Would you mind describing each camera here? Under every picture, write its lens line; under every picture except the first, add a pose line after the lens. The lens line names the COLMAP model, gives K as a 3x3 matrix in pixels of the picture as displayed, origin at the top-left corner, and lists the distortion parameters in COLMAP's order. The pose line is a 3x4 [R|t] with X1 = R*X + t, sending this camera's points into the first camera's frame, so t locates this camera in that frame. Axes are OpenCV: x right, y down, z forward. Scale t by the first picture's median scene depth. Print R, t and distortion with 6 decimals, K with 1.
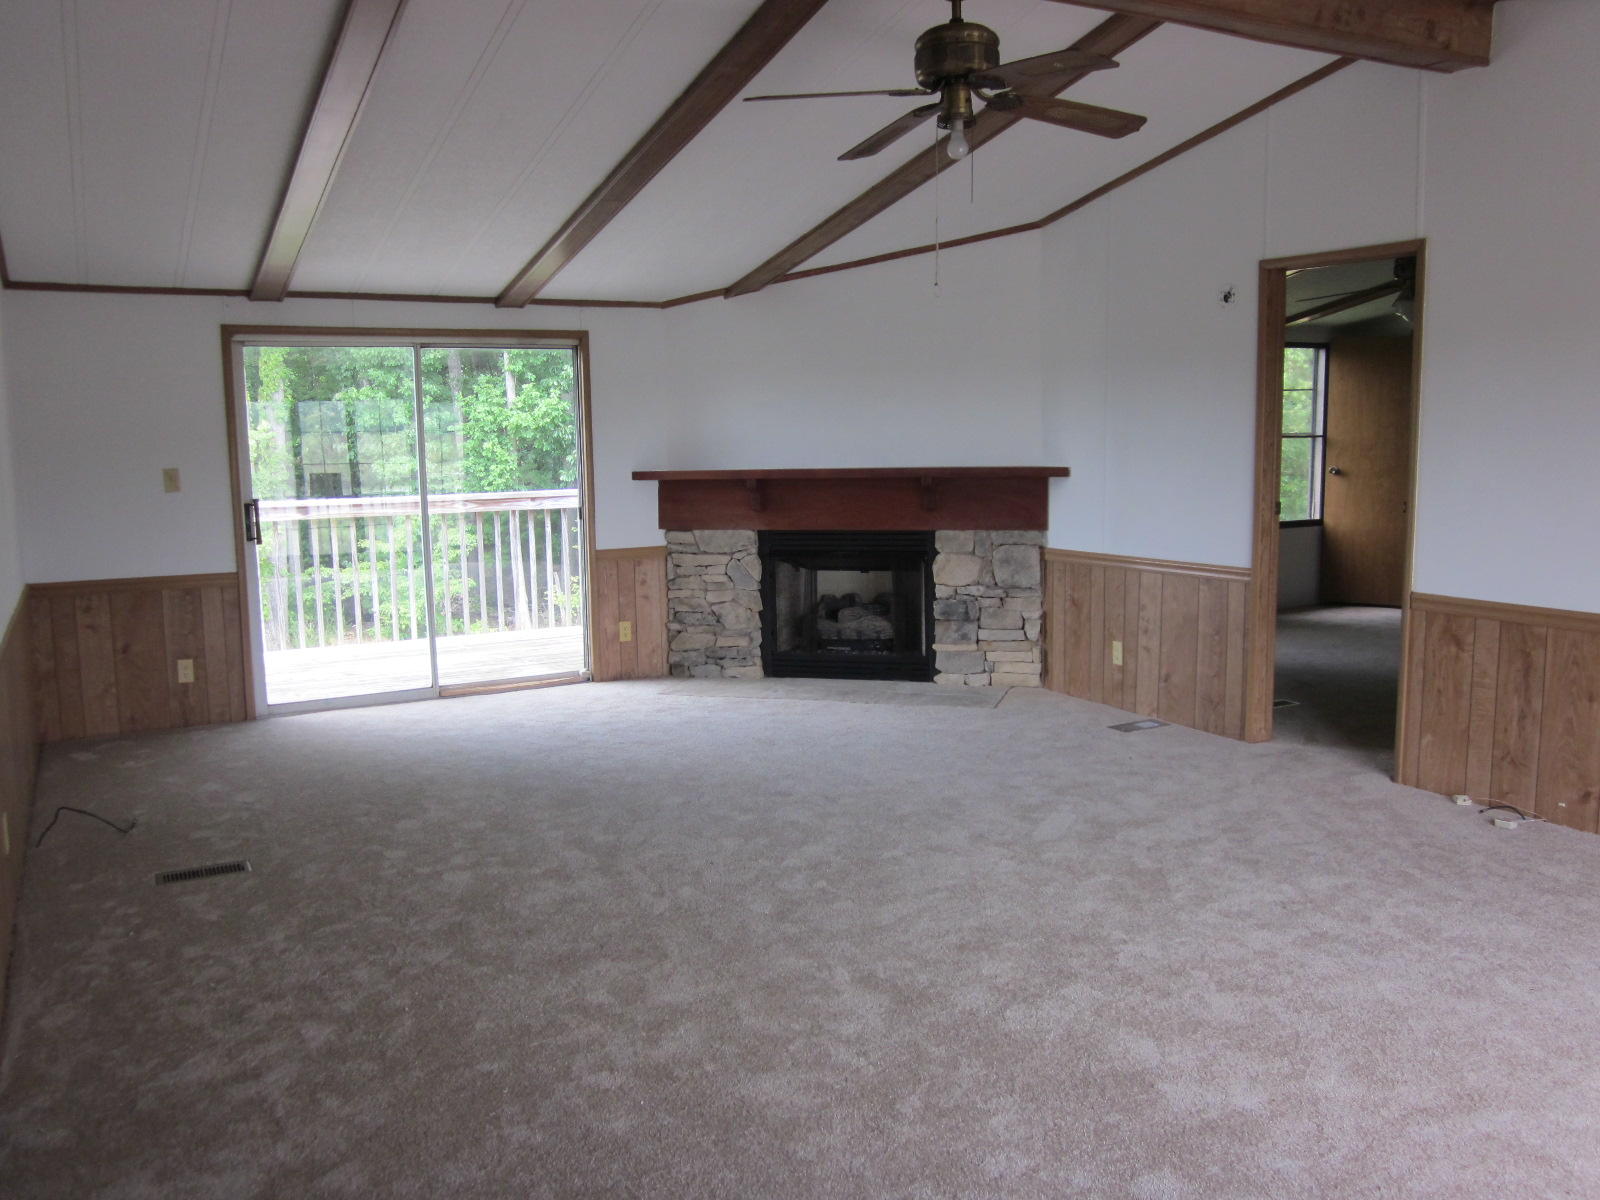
lens RADIAL K [[1330.7, 0, 797.9], [0, 1330.7, 605.1], [0, 0, 1]] dist [-0.047070, 0.014132]
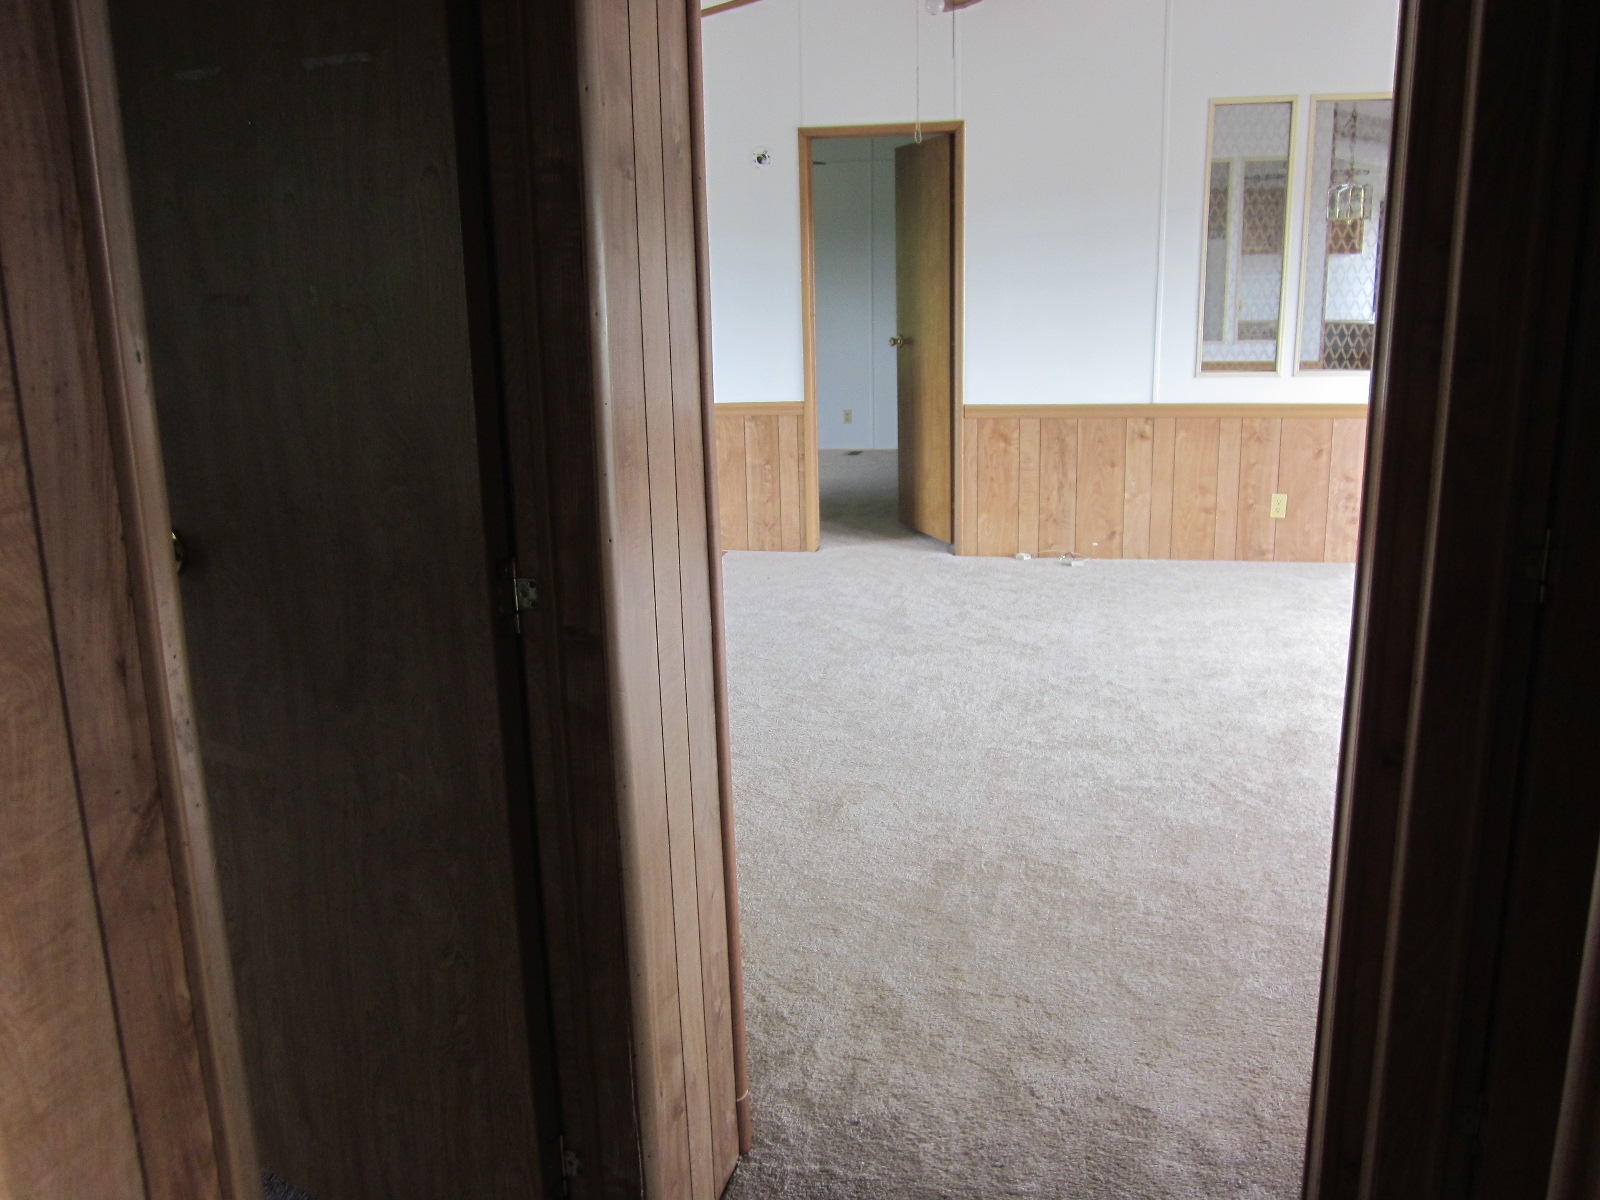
lens RADIAL K [[1330.7, 0, 806.9], [0, 1330.7, 598.7], [0, 0, 1]] dist [-0.047070, 0.014132]
pose [[0.659093, -0.177636, 0.730782, -0.640563], [0.116991, 0.984093, 0.133697, -0.015551], [-0.742906, -0.002624, 0.669390, 0.266470]]
